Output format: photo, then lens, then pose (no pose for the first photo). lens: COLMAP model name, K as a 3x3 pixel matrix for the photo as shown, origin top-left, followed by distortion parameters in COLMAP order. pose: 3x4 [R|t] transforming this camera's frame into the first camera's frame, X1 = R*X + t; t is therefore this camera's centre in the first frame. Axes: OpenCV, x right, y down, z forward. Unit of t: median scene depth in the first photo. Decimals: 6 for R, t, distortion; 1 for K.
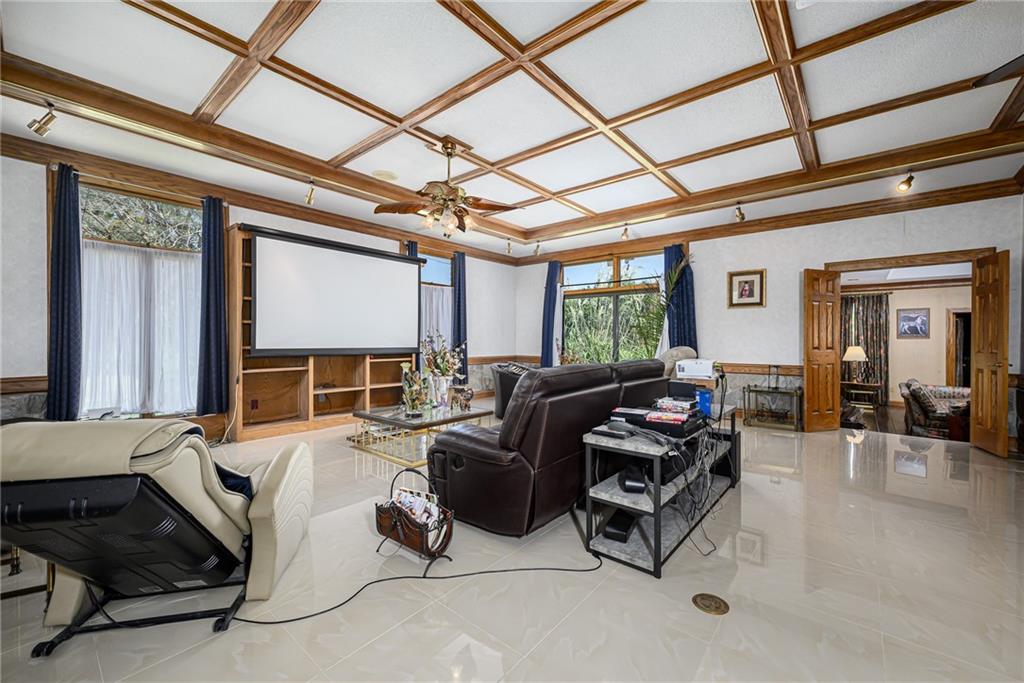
lens RADIAL K [[408.3, 0, 510.3], [0, 408.3, 341.1], [0, 0, 1]] dist [0.004088, -0.000066]
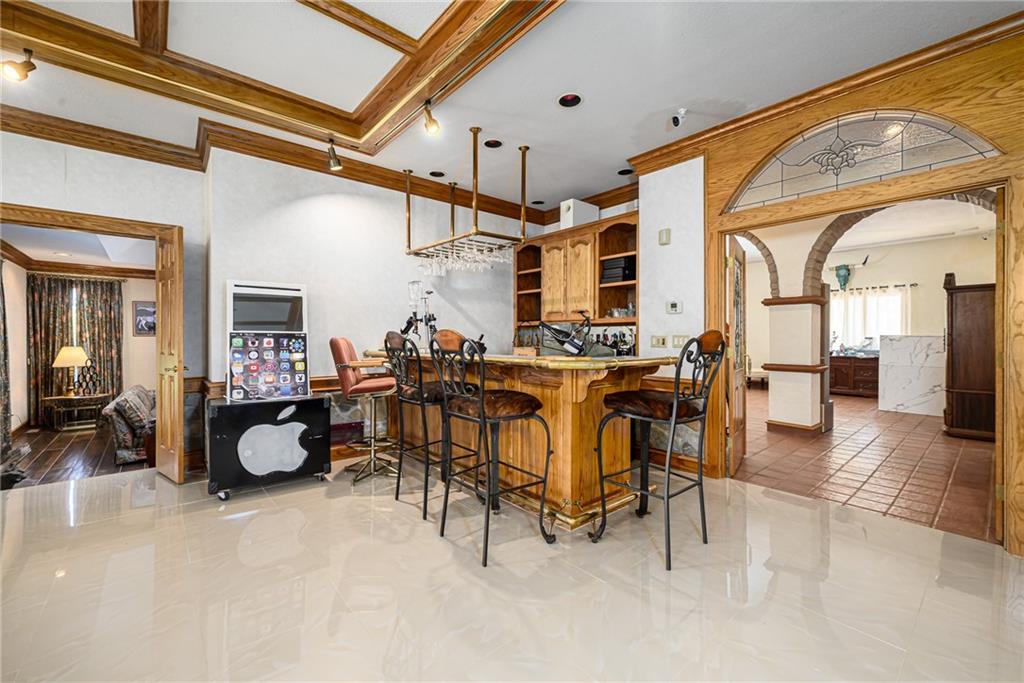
lens RADIAL K [[425.1, 0, 511.4], [0, 425.1, 340.6], [0, 0, 1]] dist [0.002034, 0.000015]
pose [[0.165127, -0.007462, 0.986244, 0.216236], [0.003310, 0.999970, 0.007012, -0.000766], [-0.986267, 0.002106, 0.165147, 0.096479]]
